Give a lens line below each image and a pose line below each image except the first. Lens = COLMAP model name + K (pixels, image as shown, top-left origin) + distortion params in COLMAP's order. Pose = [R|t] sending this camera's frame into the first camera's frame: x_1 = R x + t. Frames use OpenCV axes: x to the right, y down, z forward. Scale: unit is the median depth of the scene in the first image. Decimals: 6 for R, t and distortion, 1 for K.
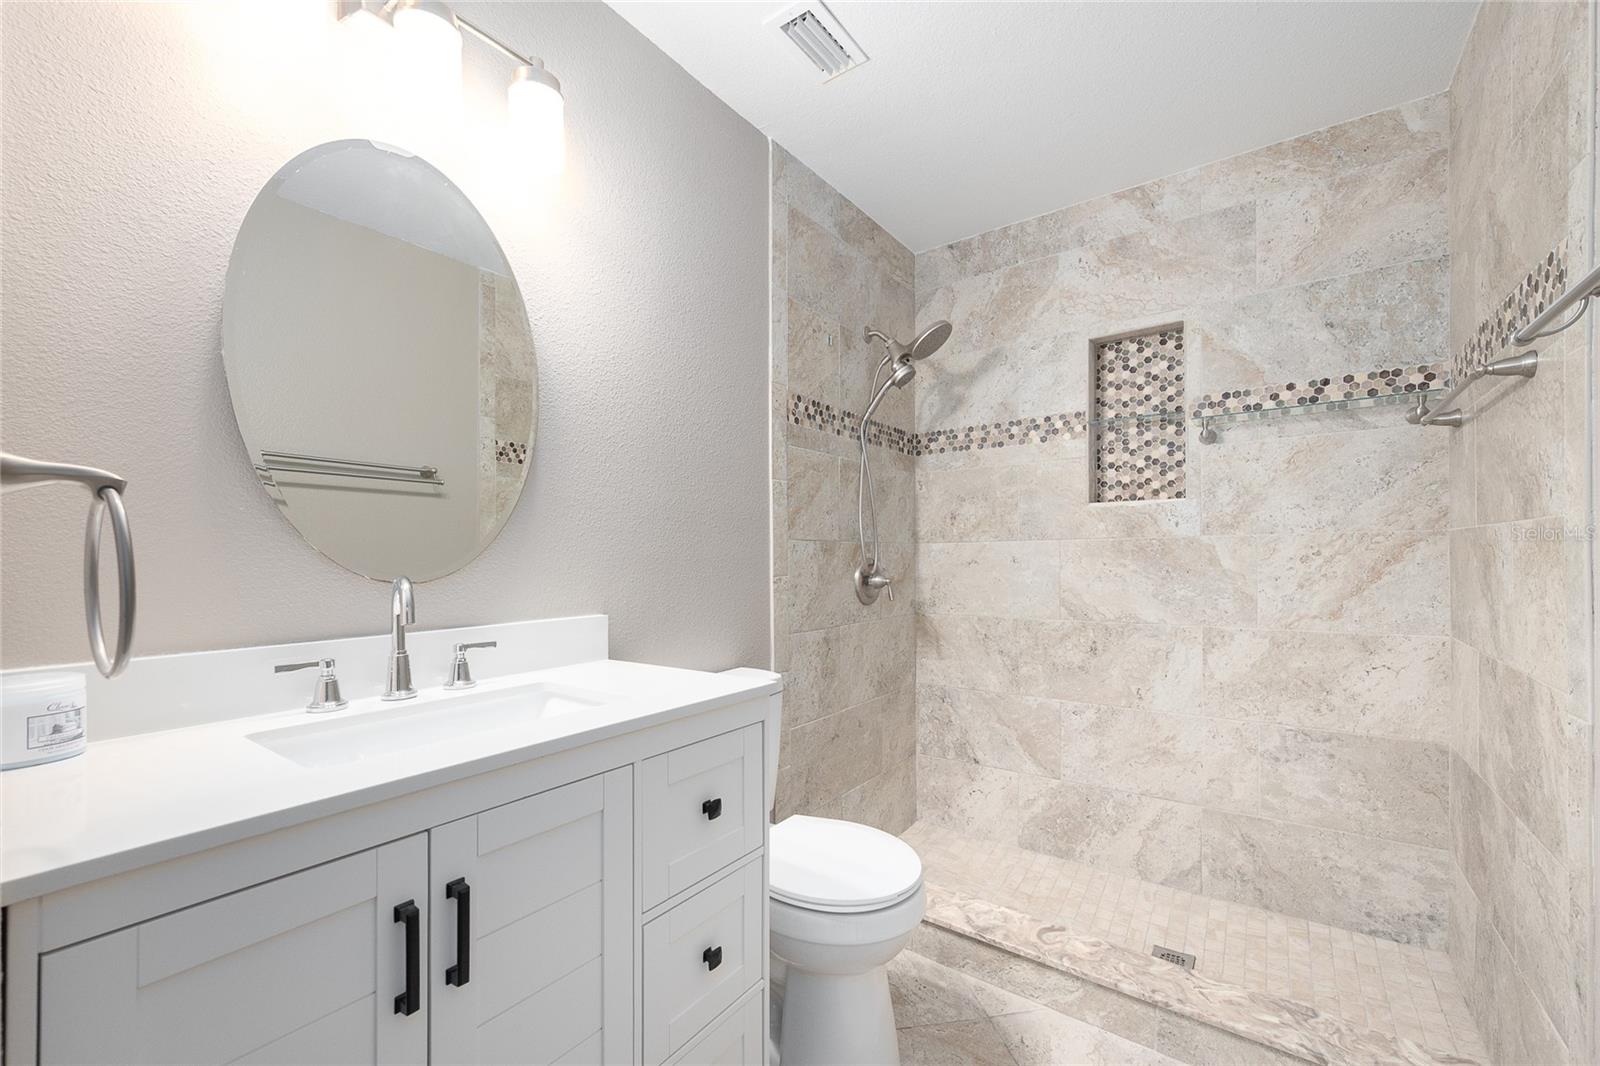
lens RADIAL K [[638.9, 0, 811.5], [0, 638.9, 539.4], [0, 0, 1]] dist [0.000002, 0.000191]
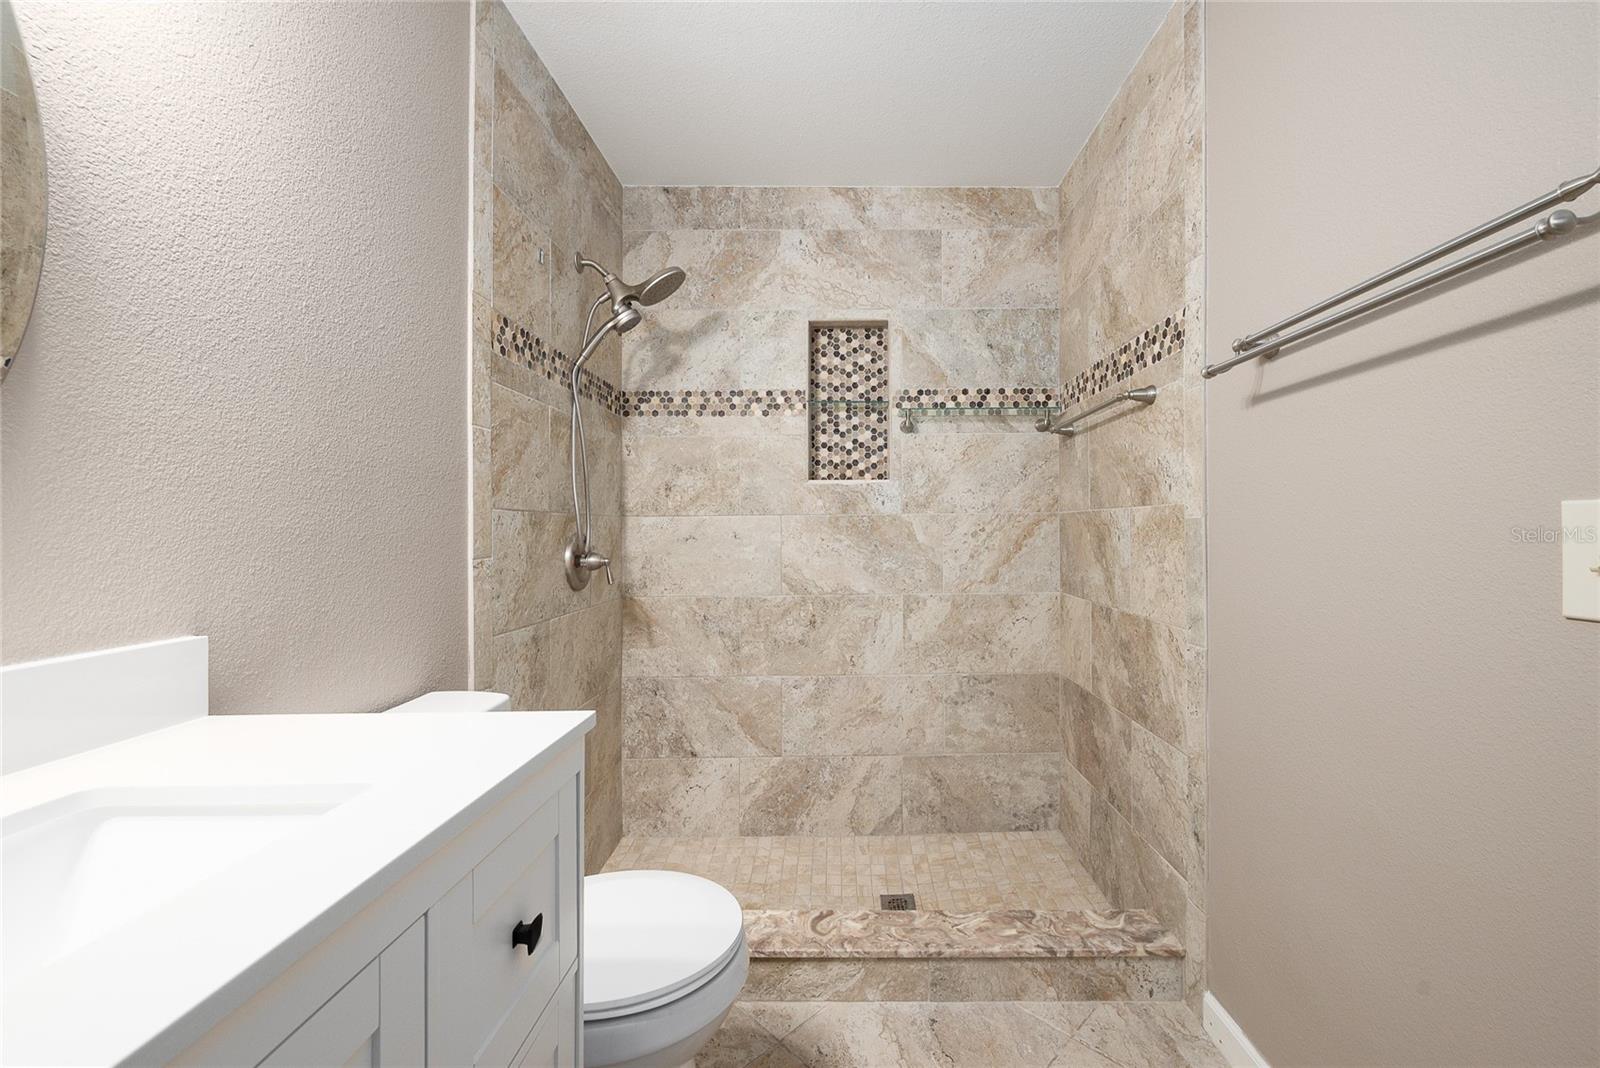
lens RADIAL K [[630.6, 0, 800.1], [0, 630.6, 514.4], [0, 0, 1]] dist [0.001310, -0.000083]
pose [[0.807443, 0.018170, 0.589666, -0.201671], [-0.017088, 0.999827, -0.007409, 0.007011], [-0.589698, -0.004094, 0.807613, 0.223139]]
